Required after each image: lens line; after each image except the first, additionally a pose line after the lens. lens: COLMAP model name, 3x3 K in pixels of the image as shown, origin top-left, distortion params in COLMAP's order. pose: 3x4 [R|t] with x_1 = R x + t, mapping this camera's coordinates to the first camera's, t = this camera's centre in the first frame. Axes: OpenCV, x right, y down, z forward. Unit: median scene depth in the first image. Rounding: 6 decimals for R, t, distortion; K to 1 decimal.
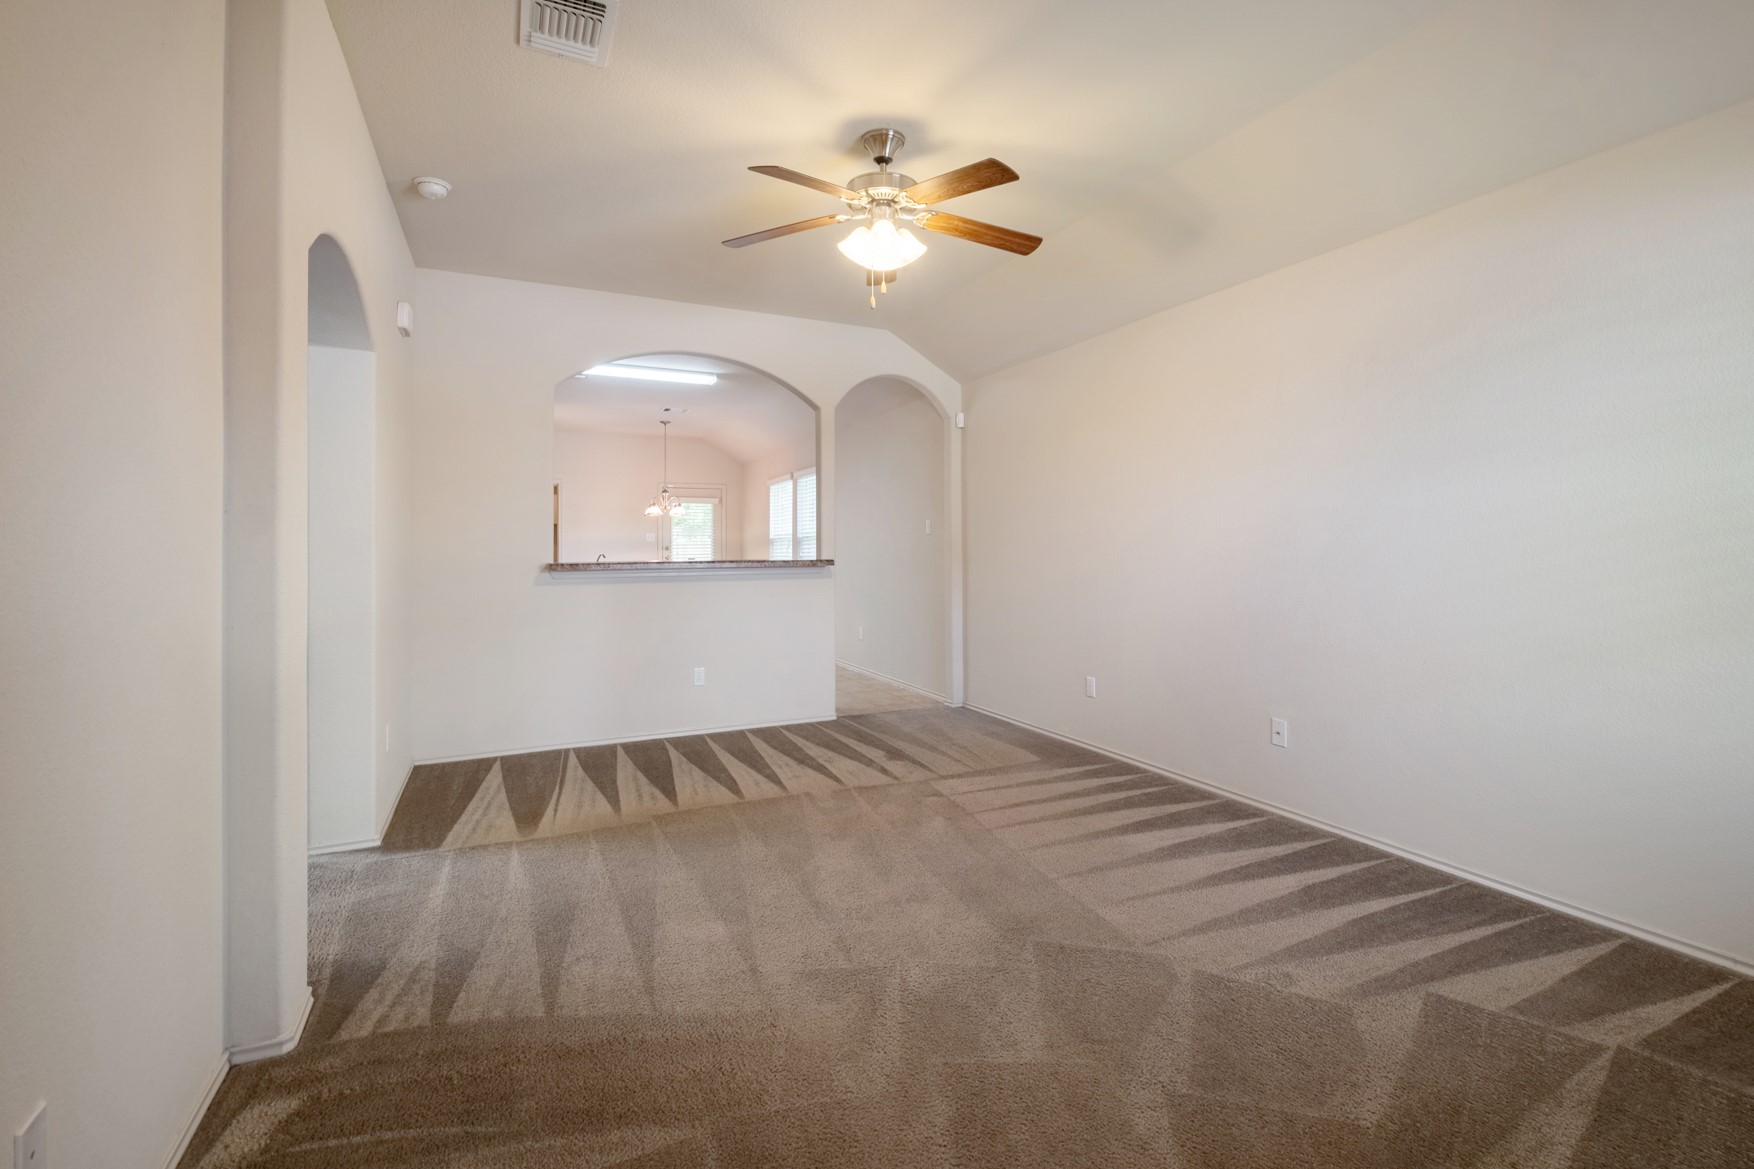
lens RADIAL K [[760.4, 0, 875.5], [0, 760.4, 541.9], [0, 0, 1]] dist [0.000042, -0.000044]
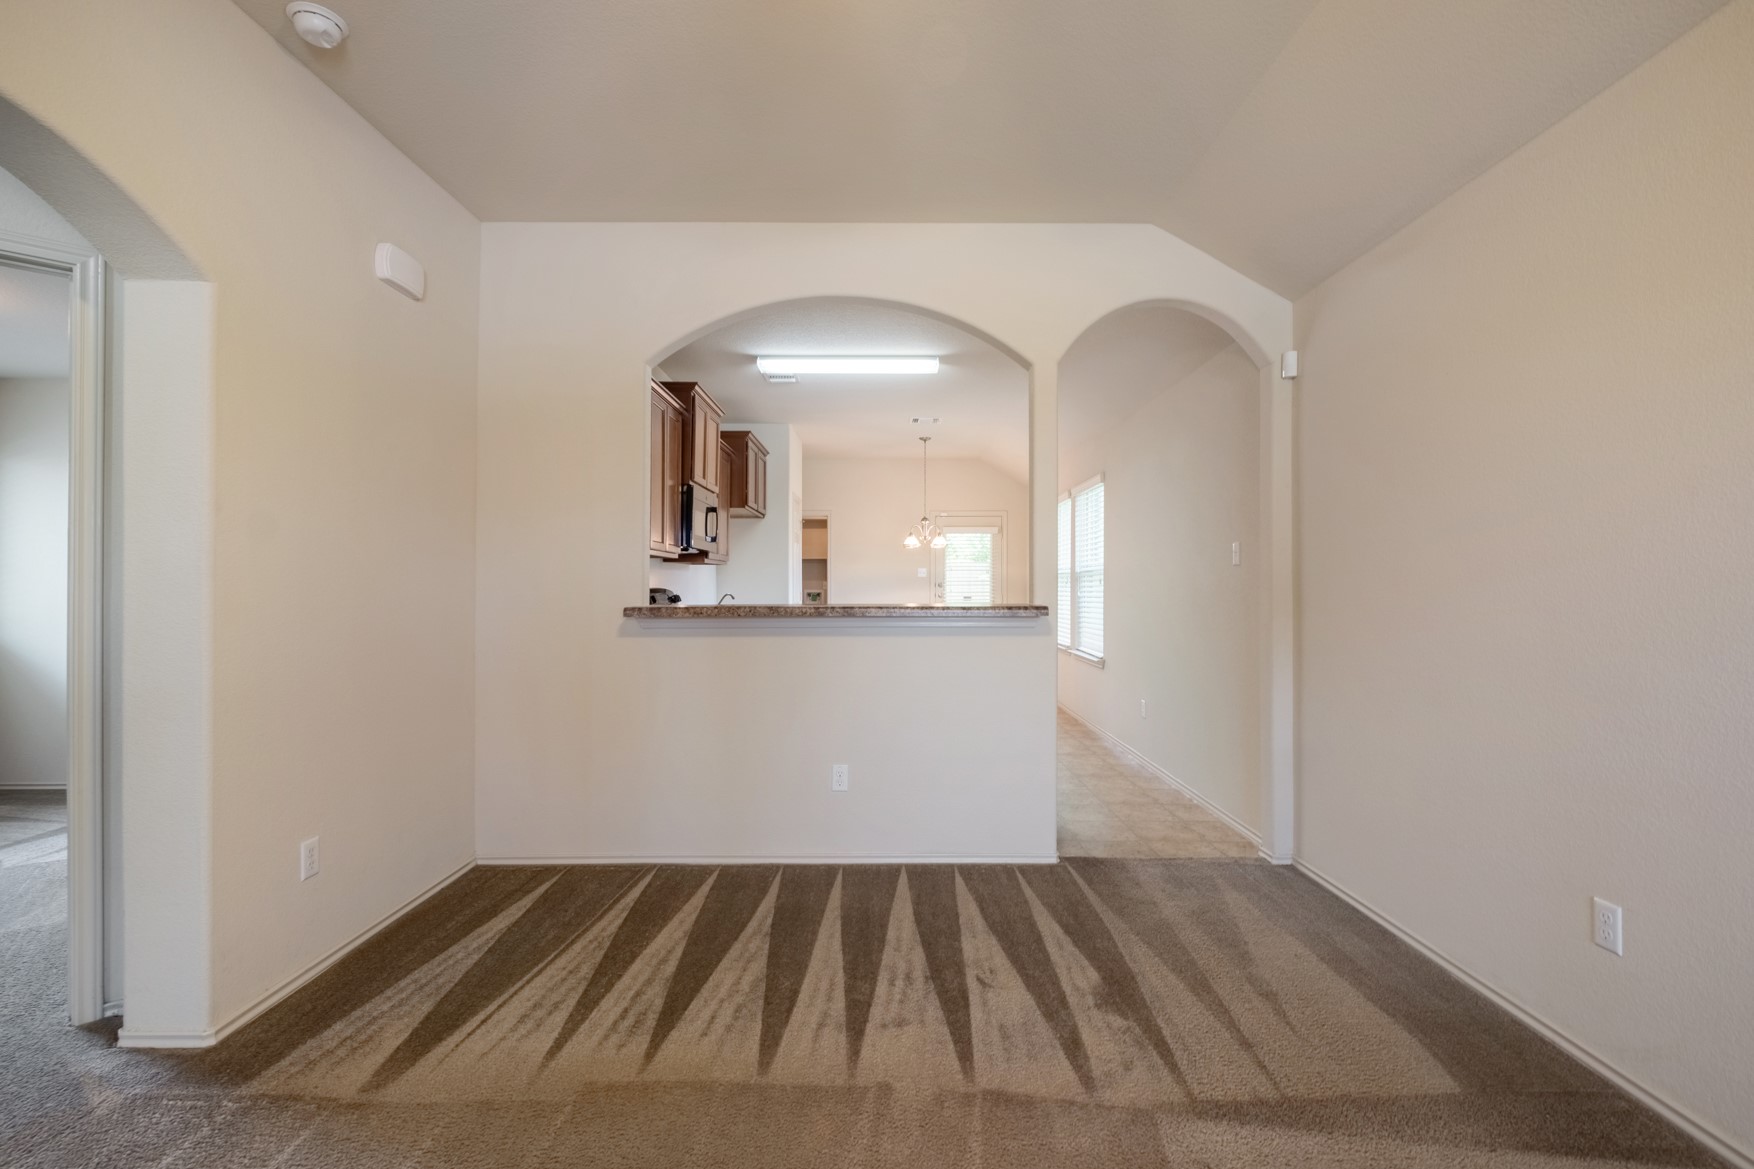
lens RADIAL K [[776.1, 0, 877.0], [0, 776.1, 584.5], [0, 0, 1]] dist [-0.001185, -0.000245]
pose [[0.911273, 0.005007, -0.411772, 0.070326], [-0.001795, 0.999965, 0.008187, 0.000644], [0.411798, -0.006722, 0.911250, 0.345981]]
